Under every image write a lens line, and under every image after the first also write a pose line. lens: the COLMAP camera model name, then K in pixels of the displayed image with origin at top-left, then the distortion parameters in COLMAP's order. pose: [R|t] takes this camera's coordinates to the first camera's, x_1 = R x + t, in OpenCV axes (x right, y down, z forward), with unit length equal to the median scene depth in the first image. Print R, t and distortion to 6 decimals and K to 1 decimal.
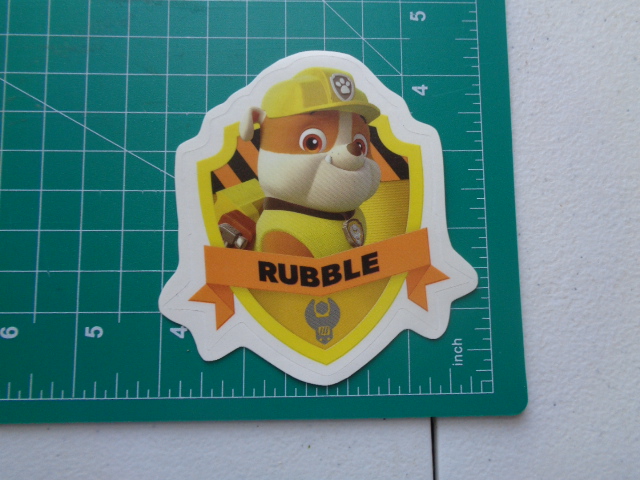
lens RADIAL K [[450.9, 0, 323.0], [0, 450.9, 241.0], [0, 0, 1]] dist [-0.012220, -0.001667]
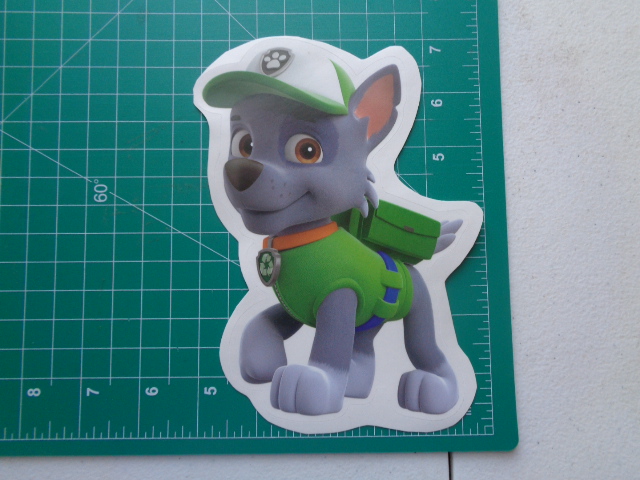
lens RADIAL K [[450.9, 0, 320.9], [0, 450.9, 242.5], [0, 0, 1]] dist [-0.012220, -0.001667]
pose [[0.999612, -0.003717, -0.027593, -0.112655], [0.003901, 0.999970, 0.006628, -0.261798], [0.027567, -0.006733, 0.999597, -0.392897]]
